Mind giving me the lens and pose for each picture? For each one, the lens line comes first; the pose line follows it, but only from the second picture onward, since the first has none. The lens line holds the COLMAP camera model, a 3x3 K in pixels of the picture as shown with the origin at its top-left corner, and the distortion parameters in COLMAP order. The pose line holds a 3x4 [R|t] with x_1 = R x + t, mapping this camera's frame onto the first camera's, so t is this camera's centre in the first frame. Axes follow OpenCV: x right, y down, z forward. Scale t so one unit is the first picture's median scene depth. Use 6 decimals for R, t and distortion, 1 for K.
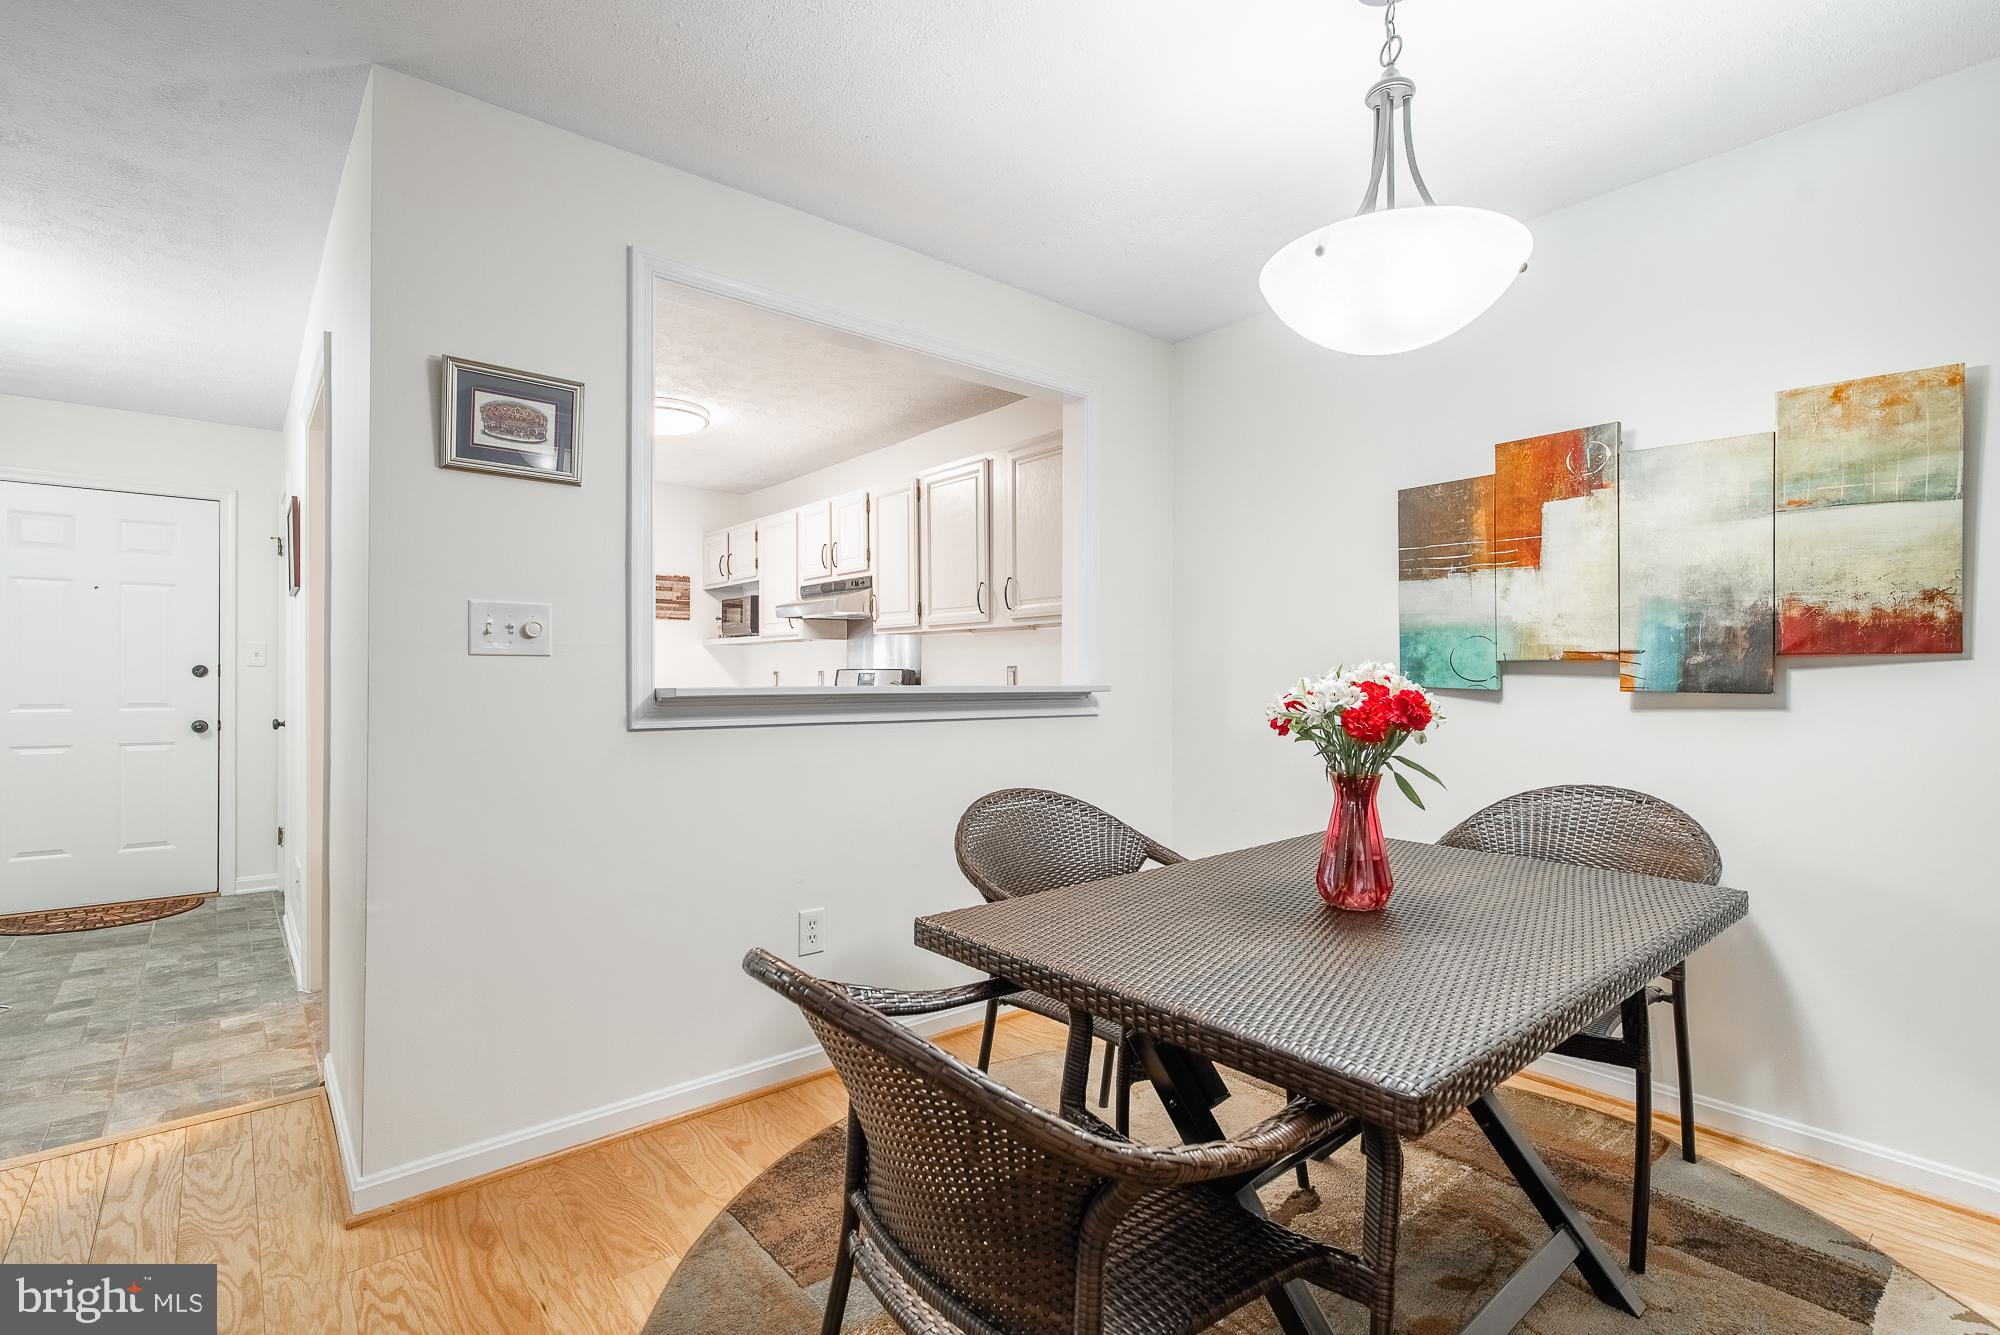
lens RADIAL K [[926.2, 0, 999.2], [0, 926.2, 675.0], [0, 0, 1]] dist [-0.001160, -0.000335]
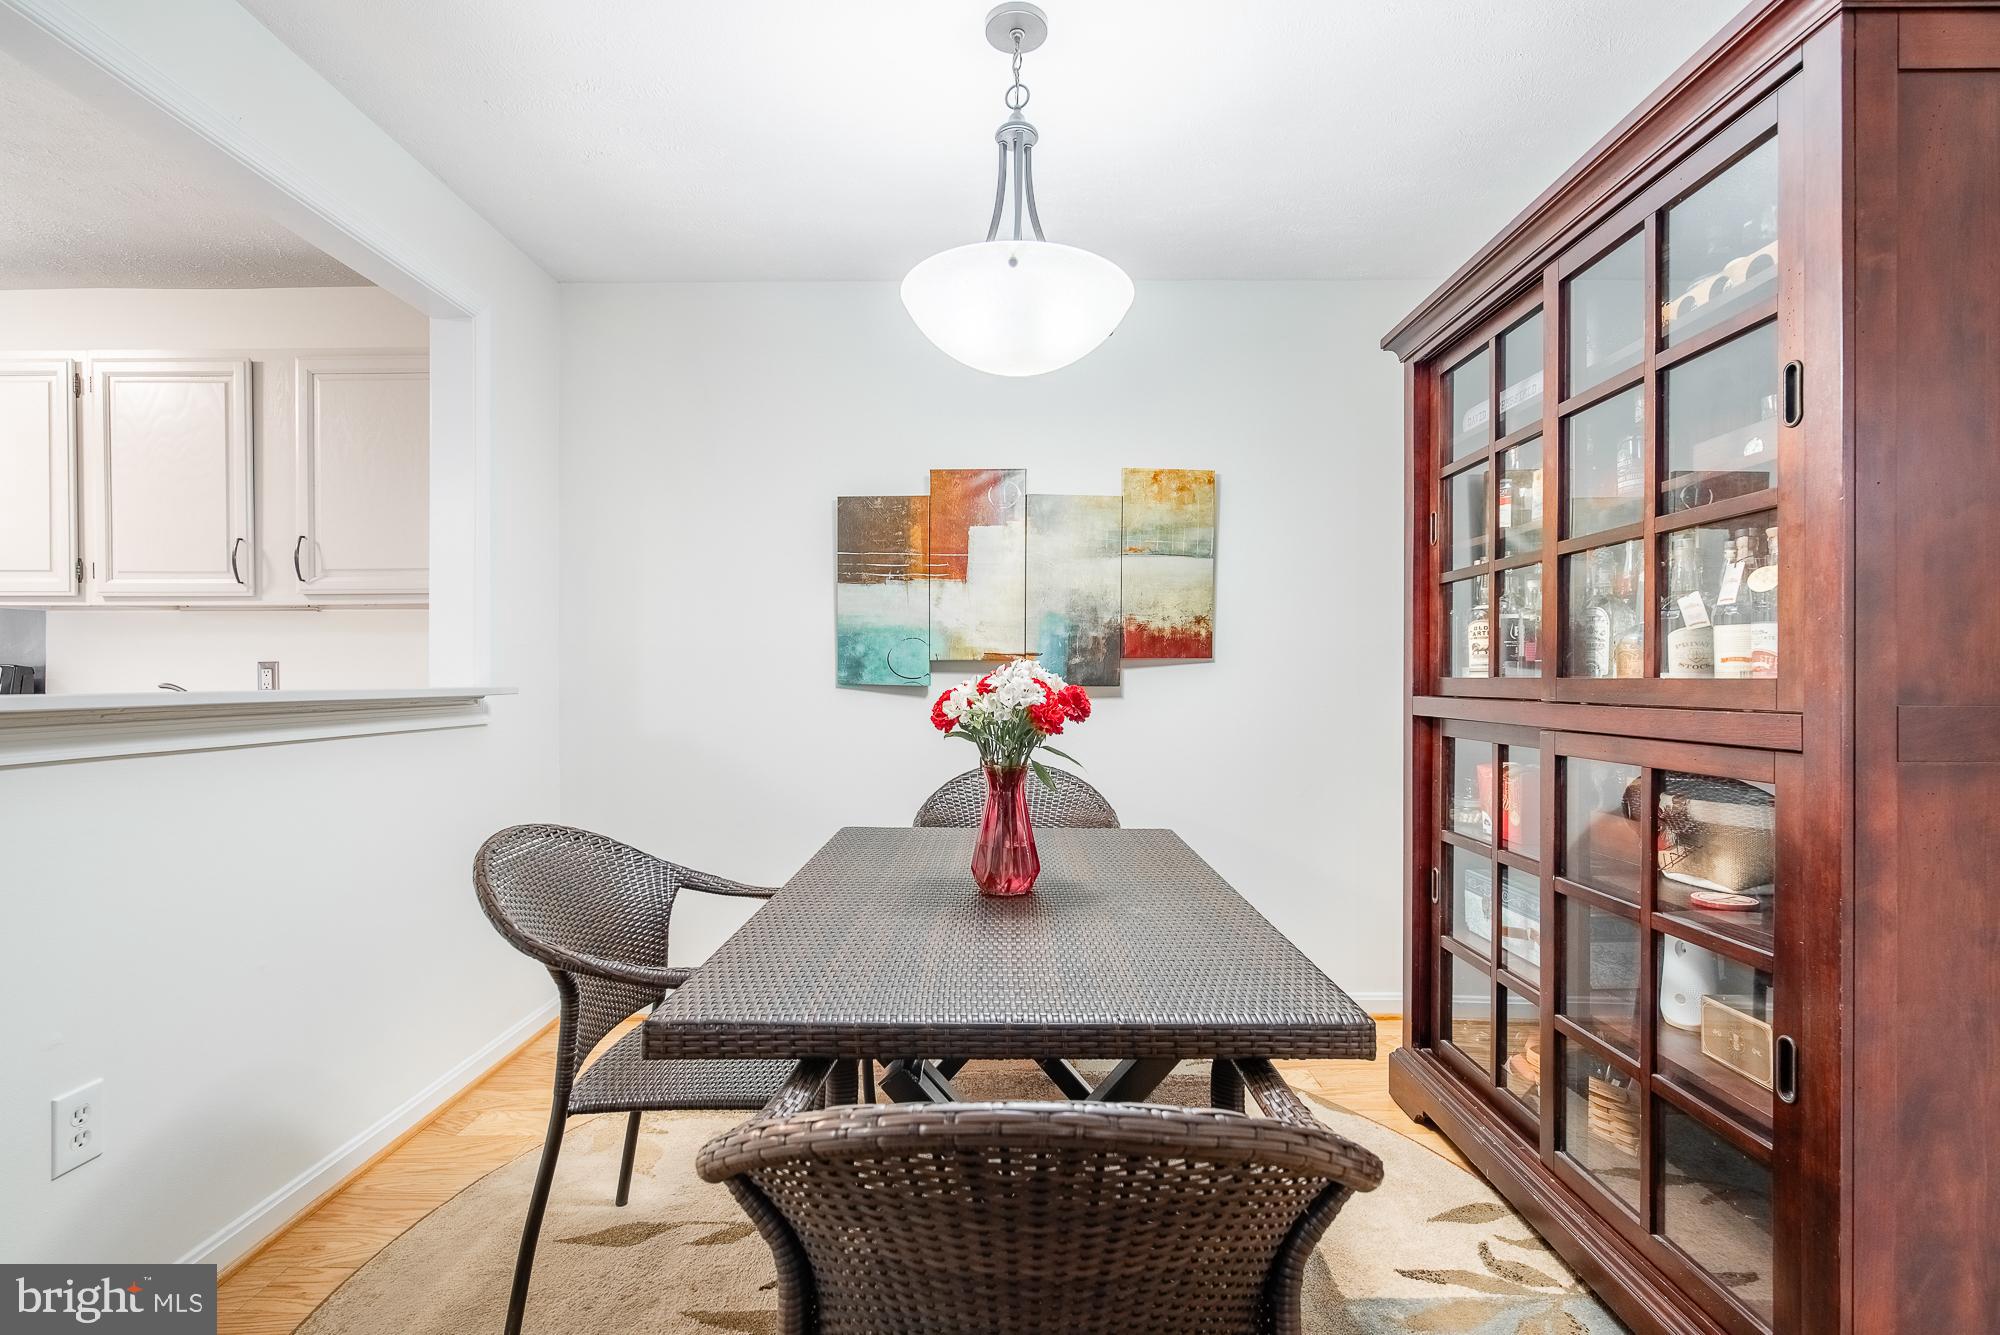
lens RADIAL K [[917.7, 0, 1000.5], [0, 917.7, 674.8], [0, 0, 1]] dist [-0.000644, -0.000065]
pose [[0.647597, -0.003085, 0.761977, -0.294993], [0.001897, 0.999995, 0.002437, -0.000296], [-0.761981, -0.000133, 0.647600, 0.230282]]
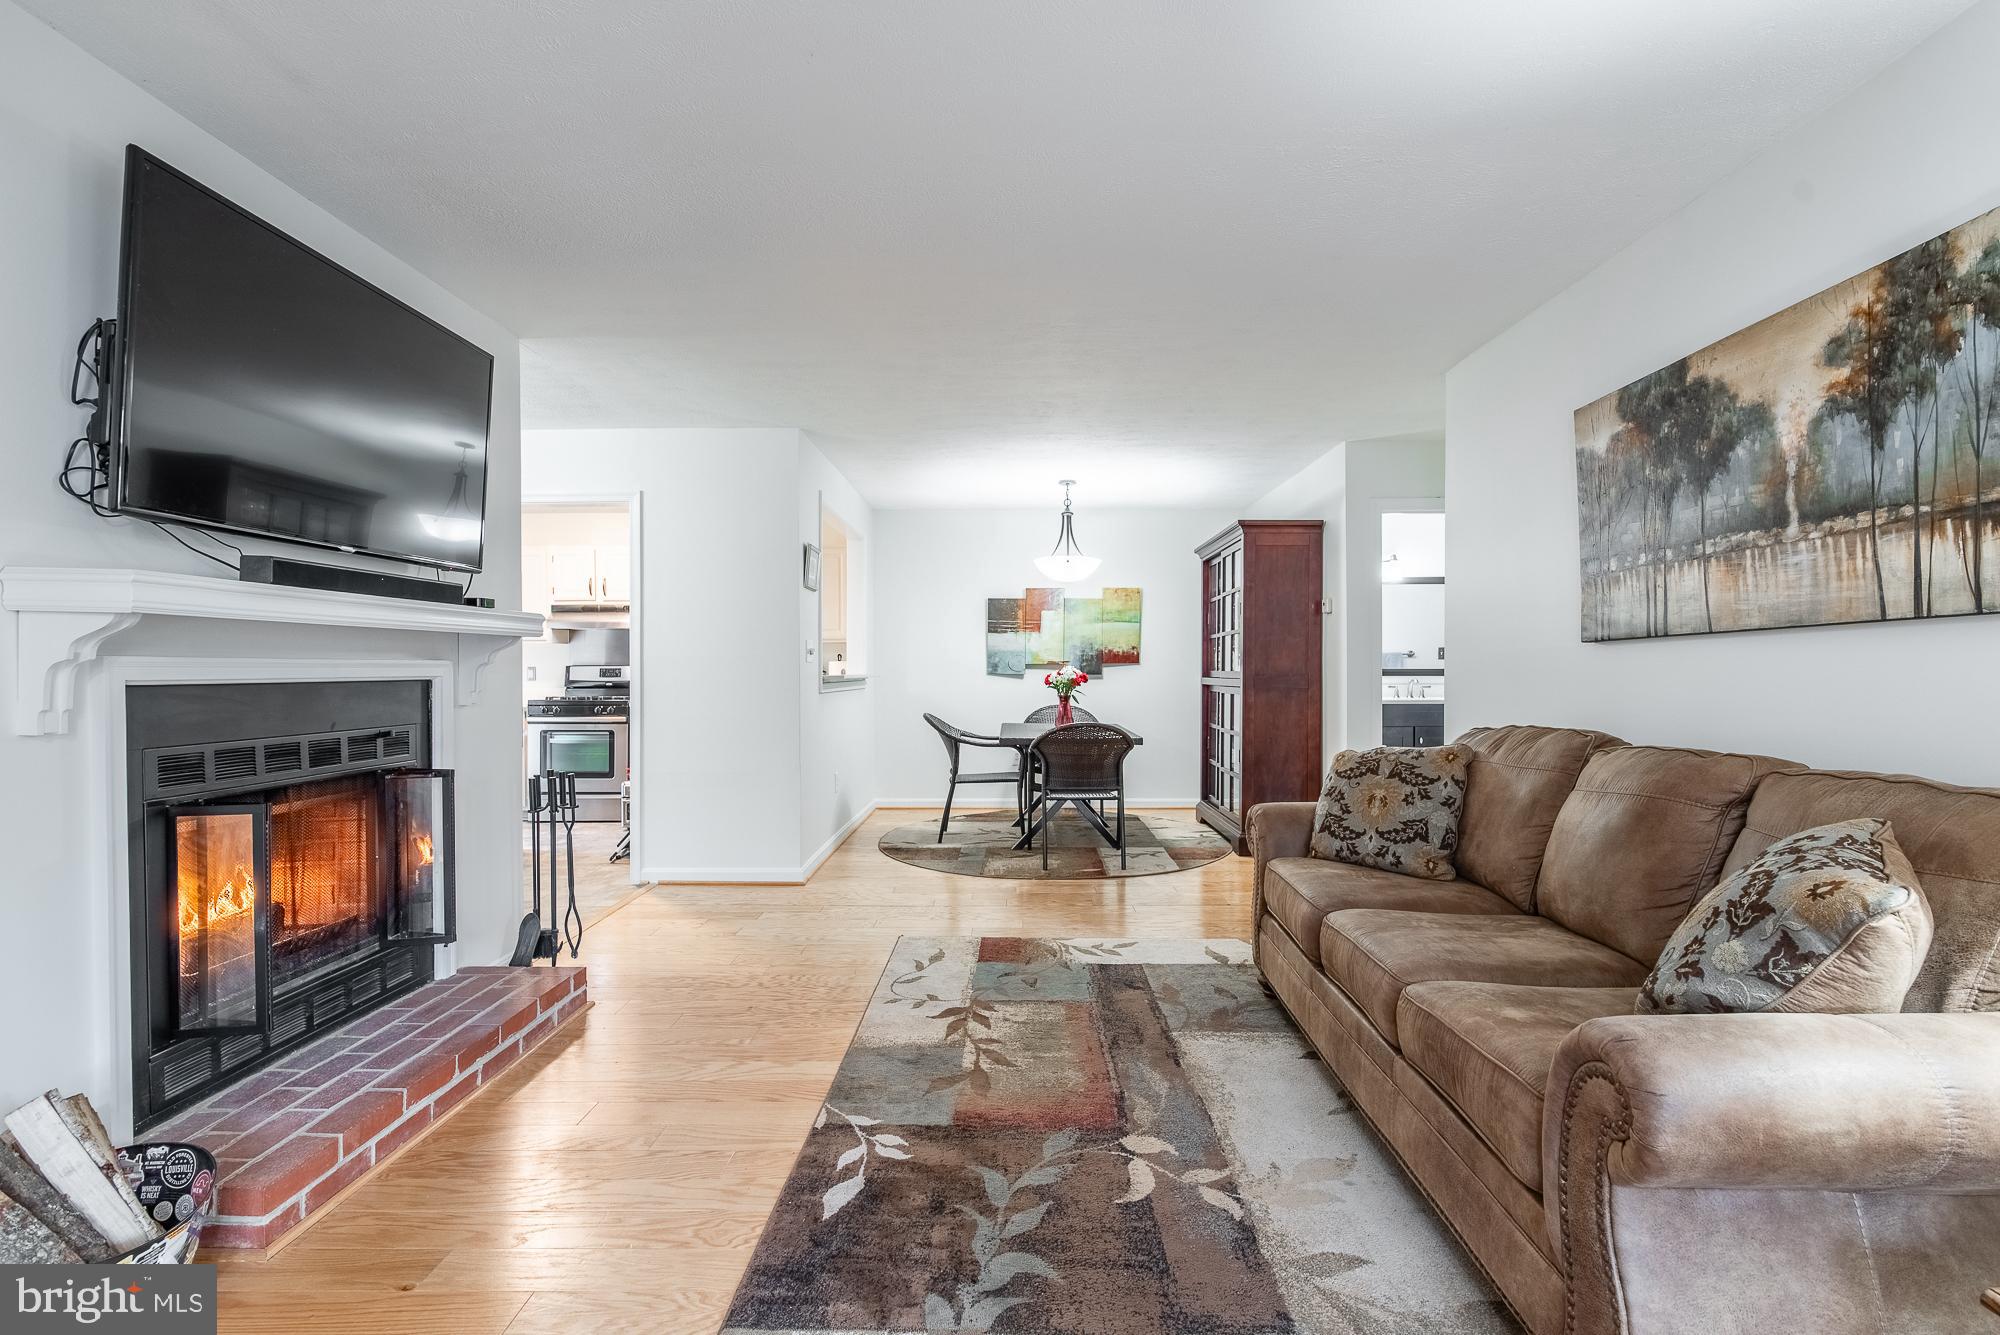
lens RADIAL K [[917.9, 0, 996.8], [0, 917.9, 677.8], [0, 0, 1]] dist [0.000330, -0.000336]
pose [[0.656980, -0.010650, 0.753832, -1.838020], [0.002229, 0.999923, 0.012184, -0.008897], [-0.753904, -0.006324, 0.656954, -0.875715]]
